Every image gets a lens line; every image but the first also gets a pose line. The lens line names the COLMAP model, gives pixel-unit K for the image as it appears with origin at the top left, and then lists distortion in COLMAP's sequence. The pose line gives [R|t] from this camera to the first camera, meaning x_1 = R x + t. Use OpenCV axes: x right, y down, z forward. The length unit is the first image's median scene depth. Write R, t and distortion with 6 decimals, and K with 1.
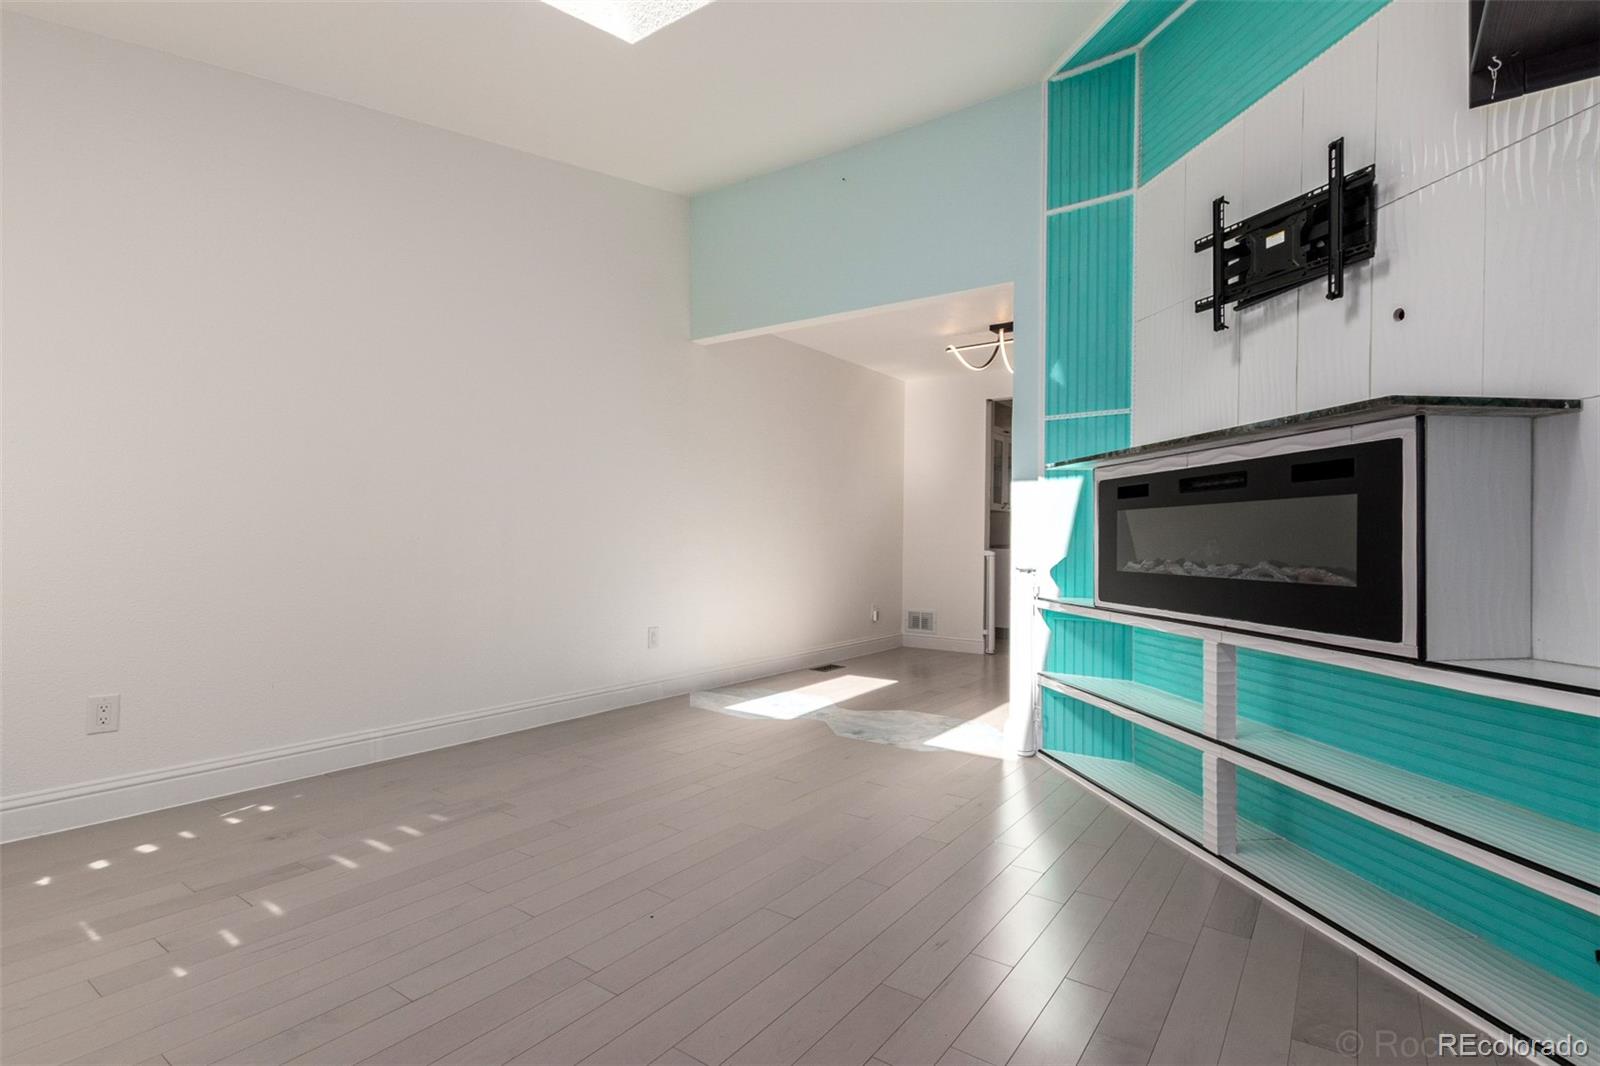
lens RADIAL K [[737.7, 0, 793.9], [0, 737.7, 533.3], [0, 0, 1]] dist [0.010531, -0.002089]
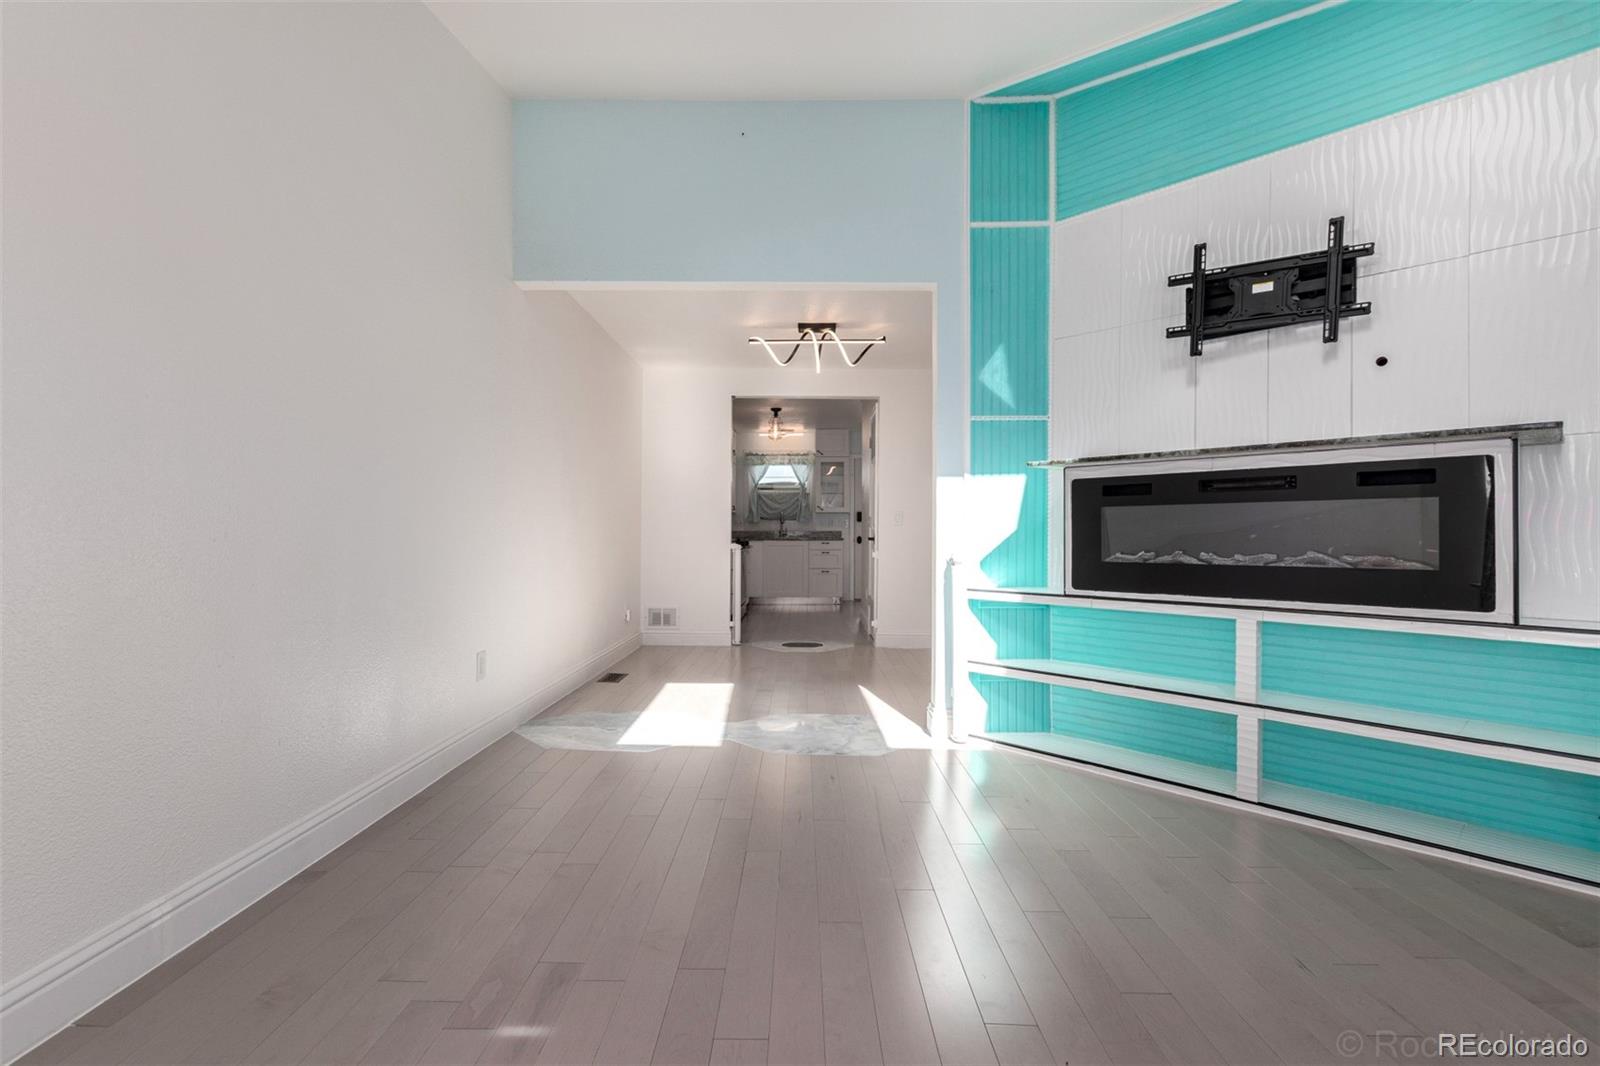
lens RADIAL K [[700.5, 0, 764.7], [0, 700.5, 522.1], [0, 0, 1]] dist [0.004466, -0.000549]
pose [[0.837406, 0.004661, 0.546561, -0.558061], [-0.001324, 0.999978, -0.006498, -0.000495], [-0.546579, 0.004718, 0.837394, 0.400670]]
